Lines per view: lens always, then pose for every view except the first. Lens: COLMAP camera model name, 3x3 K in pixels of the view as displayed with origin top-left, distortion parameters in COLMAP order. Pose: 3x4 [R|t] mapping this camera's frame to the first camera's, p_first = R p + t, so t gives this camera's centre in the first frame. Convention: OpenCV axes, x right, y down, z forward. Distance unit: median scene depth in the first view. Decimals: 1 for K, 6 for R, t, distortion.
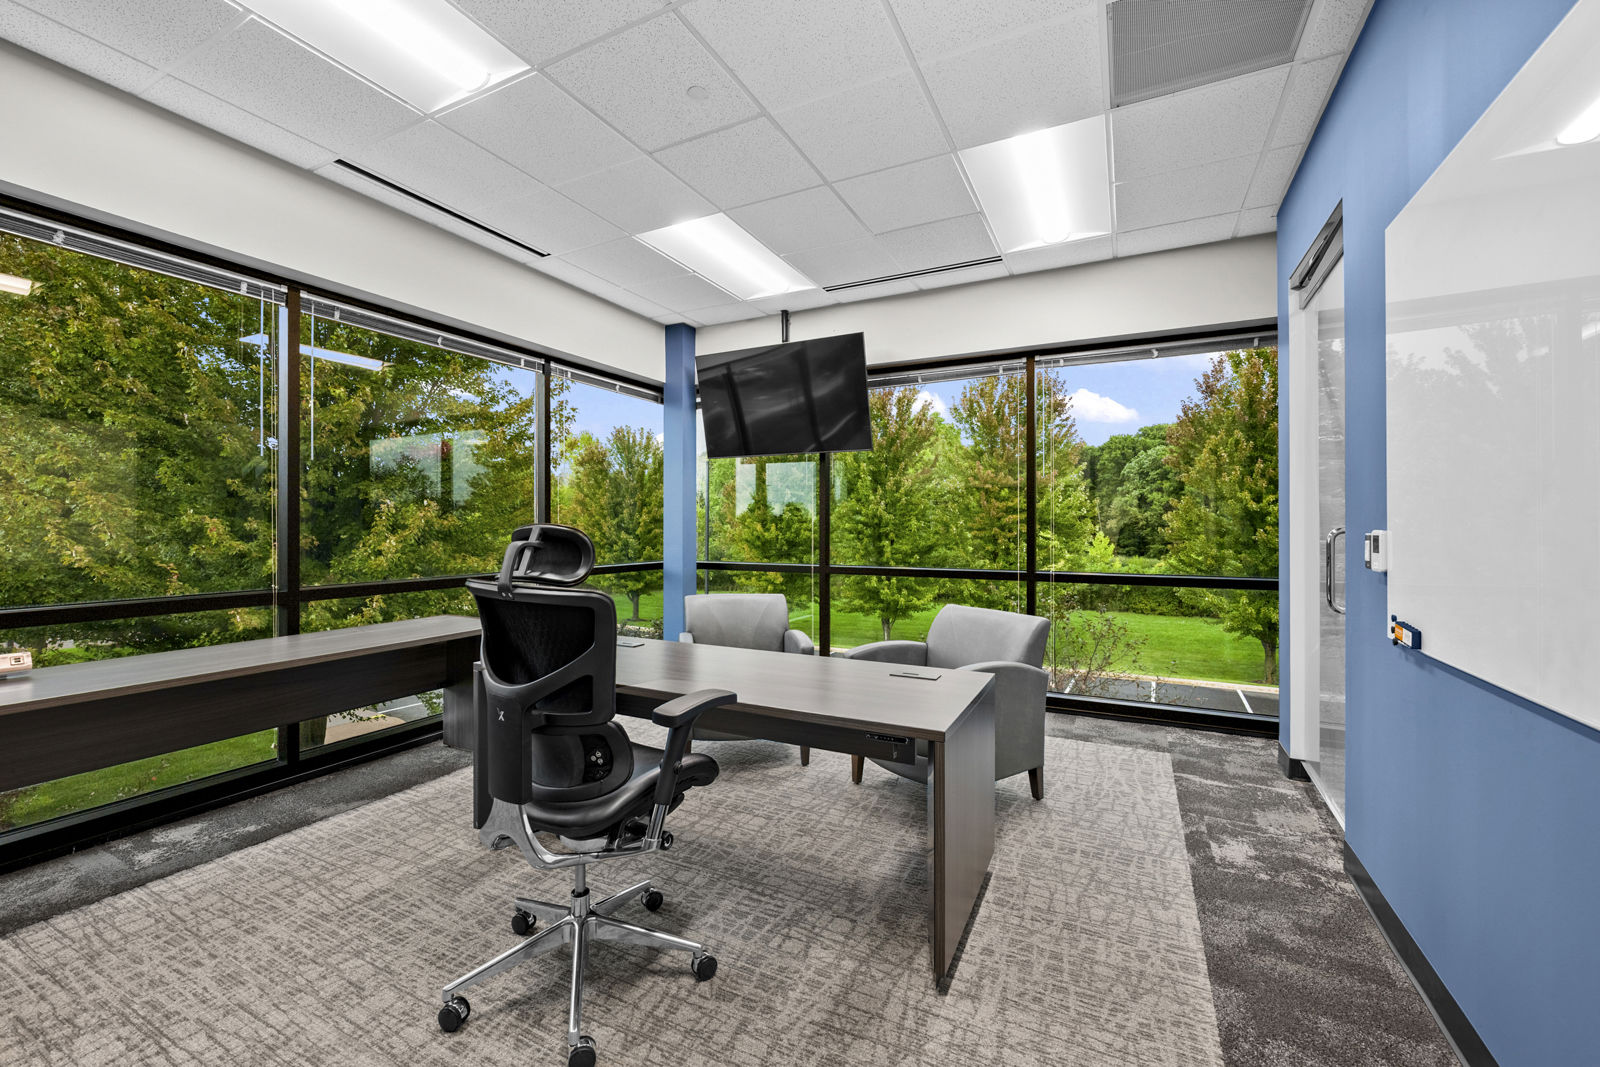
lens RADIAL K [[651.4, 0, 791.9], [0, 651.4, 517.6], [0, 0, 1]] dist [-0.001589, -0.000011]
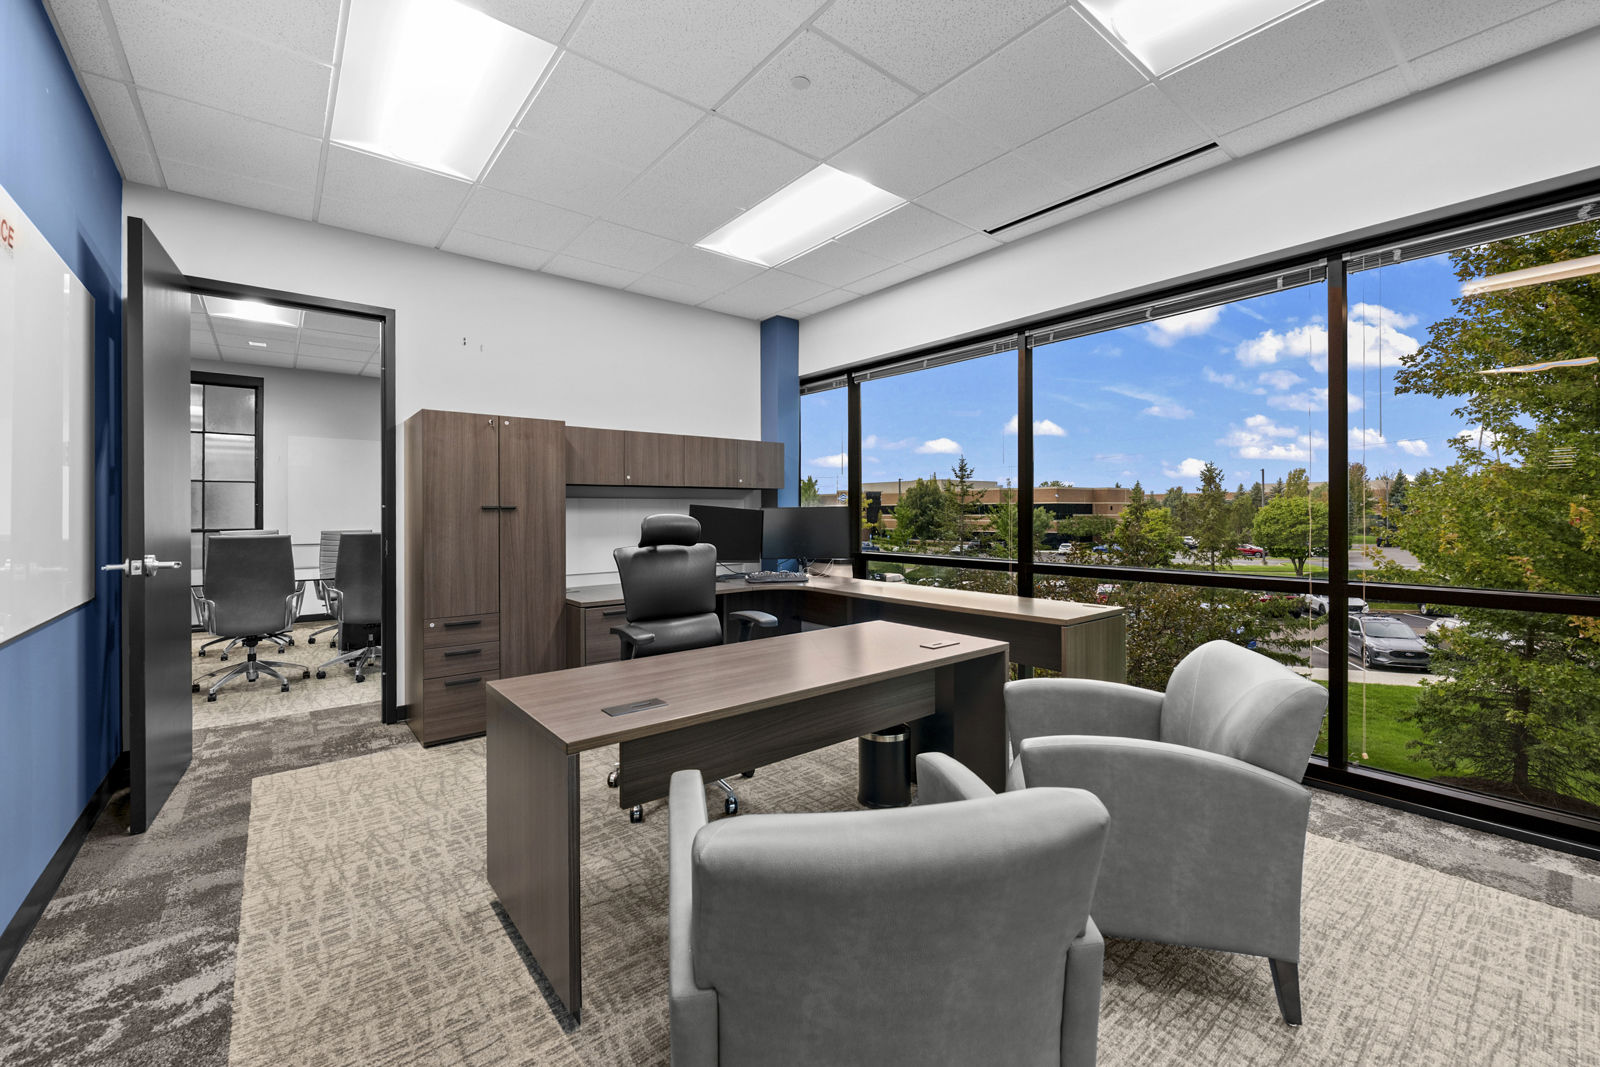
lens RADIAL K [[651.4, 0, 791.9], [0, 651.4, 517.6], [0, 0, 1]] dist [-0.001589, -0.000011]
pose [[-0.406099, 0.011231, -0.913760, 0.728095], [0.009617, 0.999922, 0.008016, 0.008002], [0.913779, -0.005532, -0.406175, 1.320162]]
